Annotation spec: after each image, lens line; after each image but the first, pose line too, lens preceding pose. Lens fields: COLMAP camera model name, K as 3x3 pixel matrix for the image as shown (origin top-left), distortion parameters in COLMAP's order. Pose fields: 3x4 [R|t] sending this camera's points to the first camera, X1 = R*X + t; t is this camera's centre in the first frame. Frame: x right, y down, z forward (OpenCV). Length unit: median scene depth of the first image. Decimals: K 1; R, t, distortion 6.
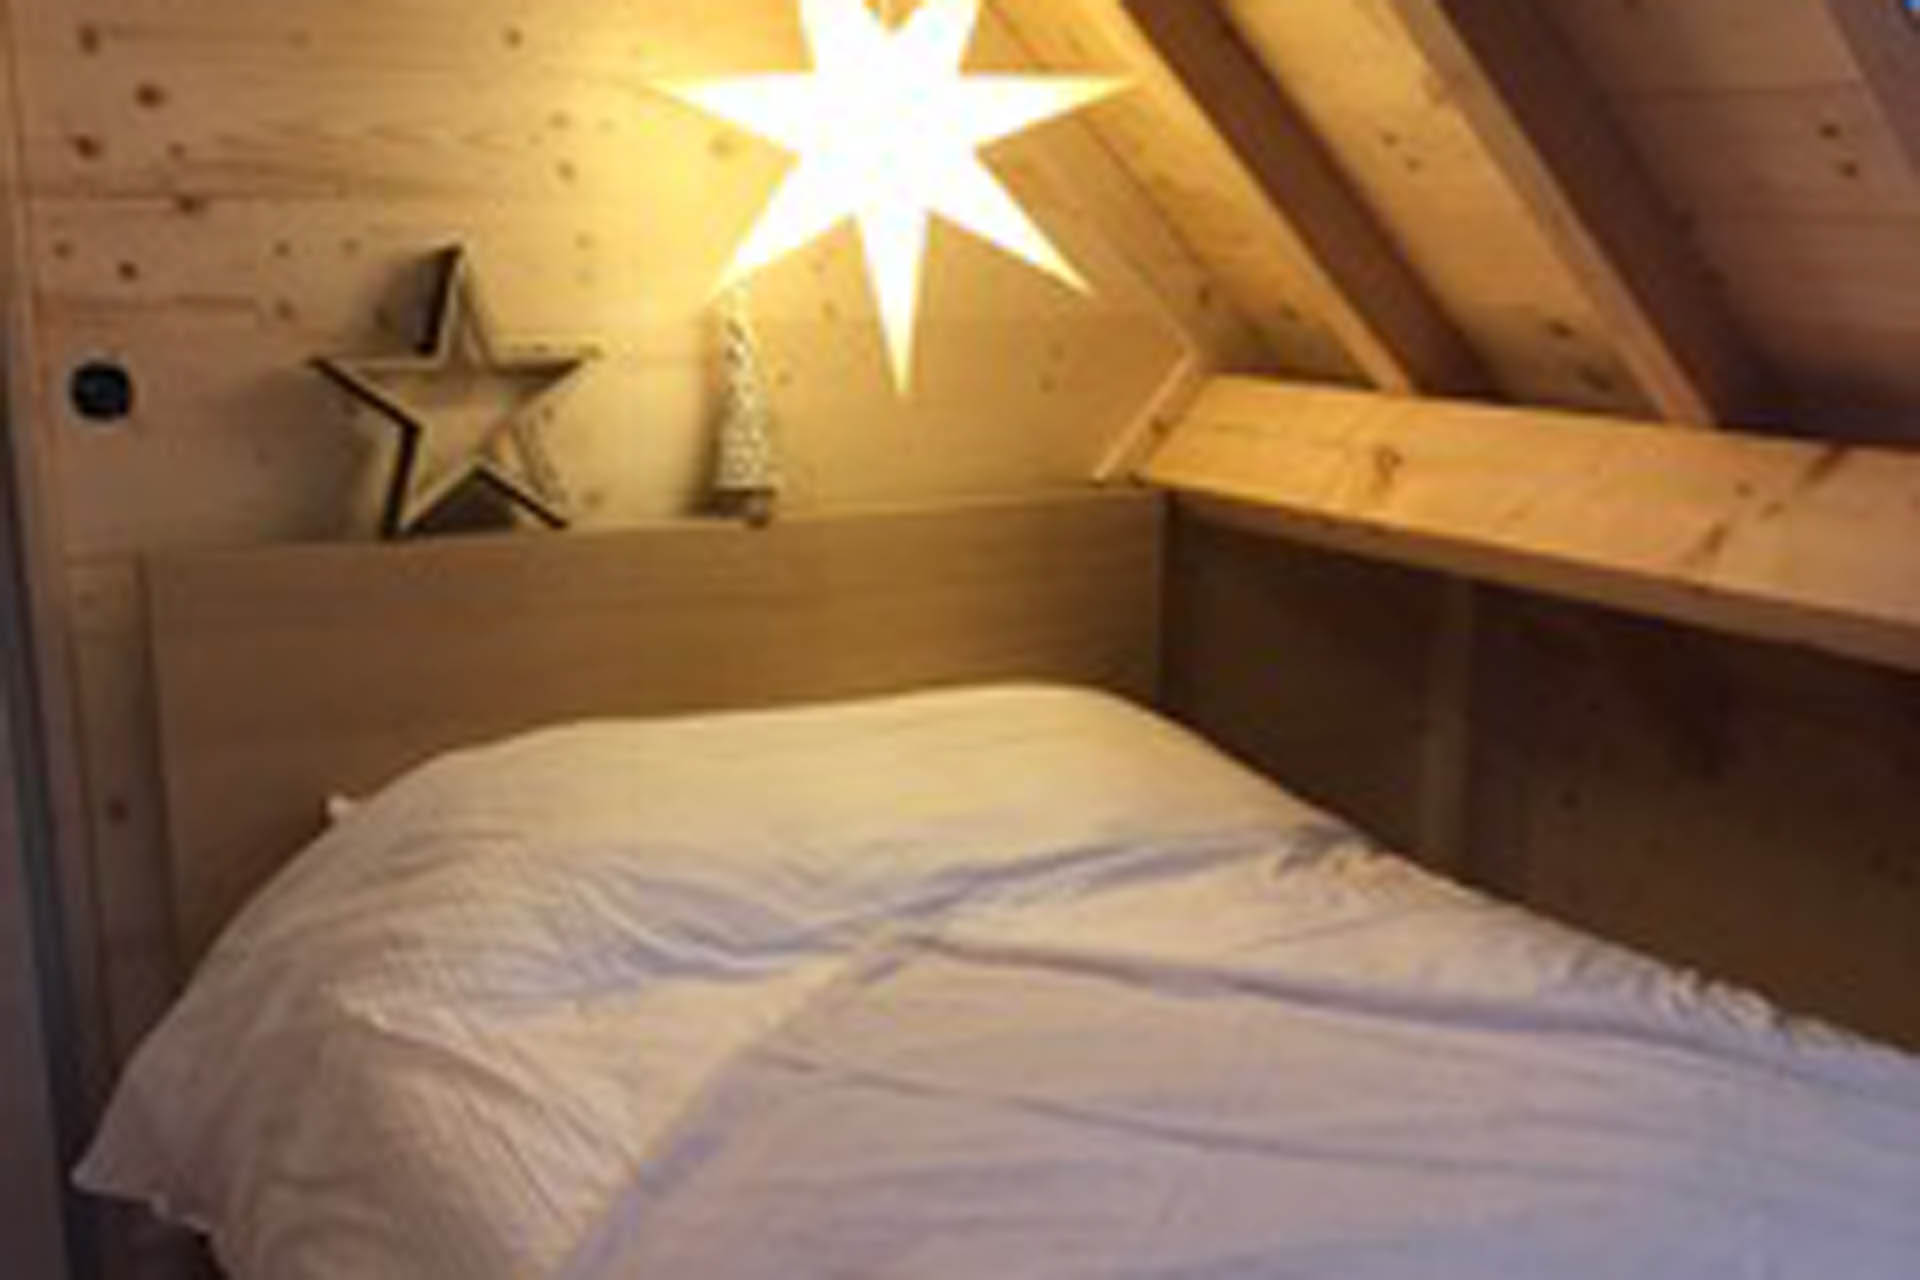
lens RADIAL K [[1836.2, 0, 959.2], [0, 1836.2, 641.0], [0, 0, 1]] dist [0.033809, 0.000000]
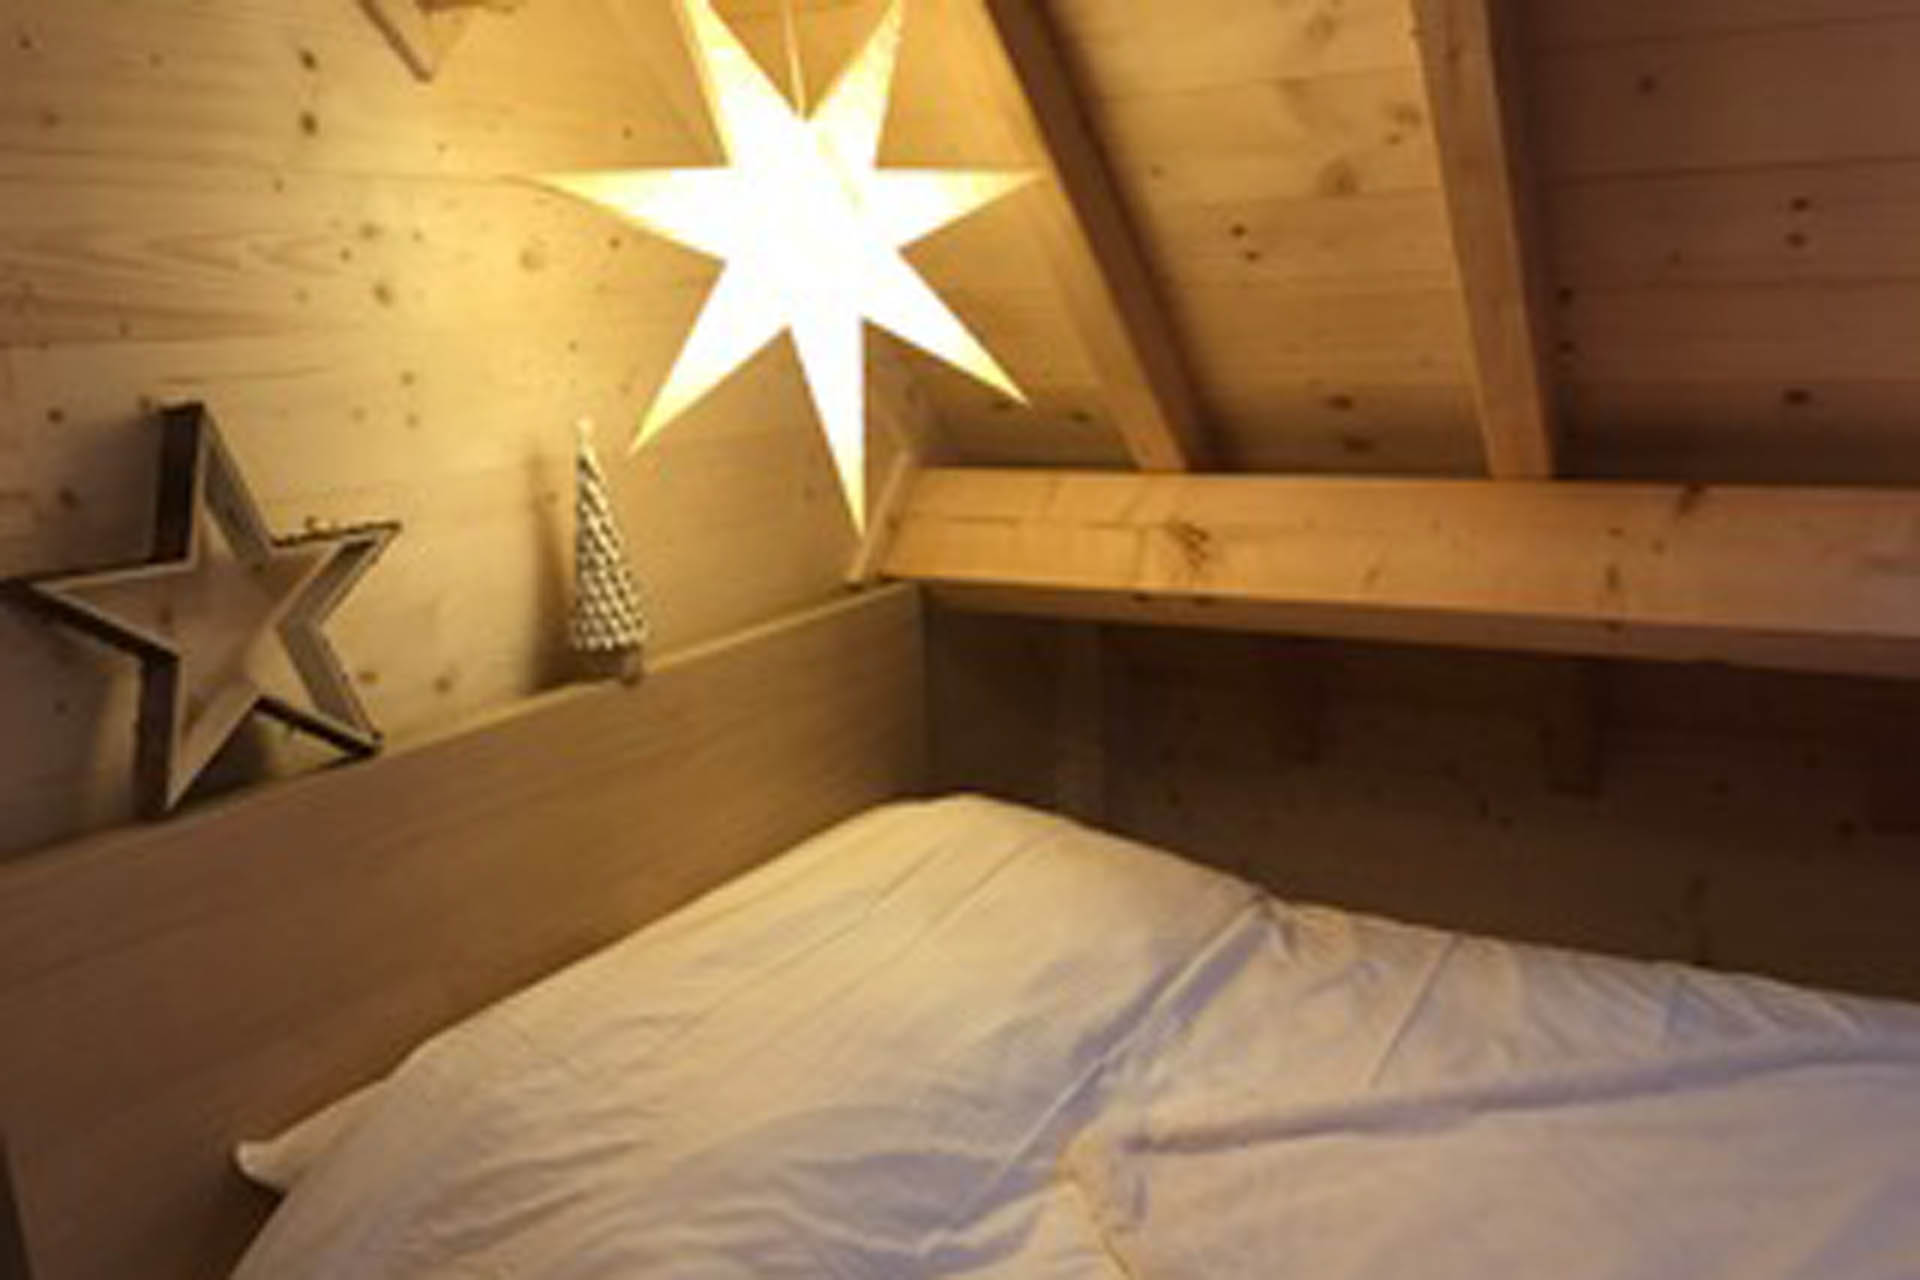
lens RADIAL K [[1508.4, 0, 961.8], [0, 1508.4, 635.9], [0, 0, 1]] dist [0.025667, 0.021977]
pose [[0.891788, -0.136295, 0.431438, -0.297140], [0.145250, 0.989319, 0.012302, -0.077290], [-0.428506, 0.051696, 0.902059, 0.298802]]
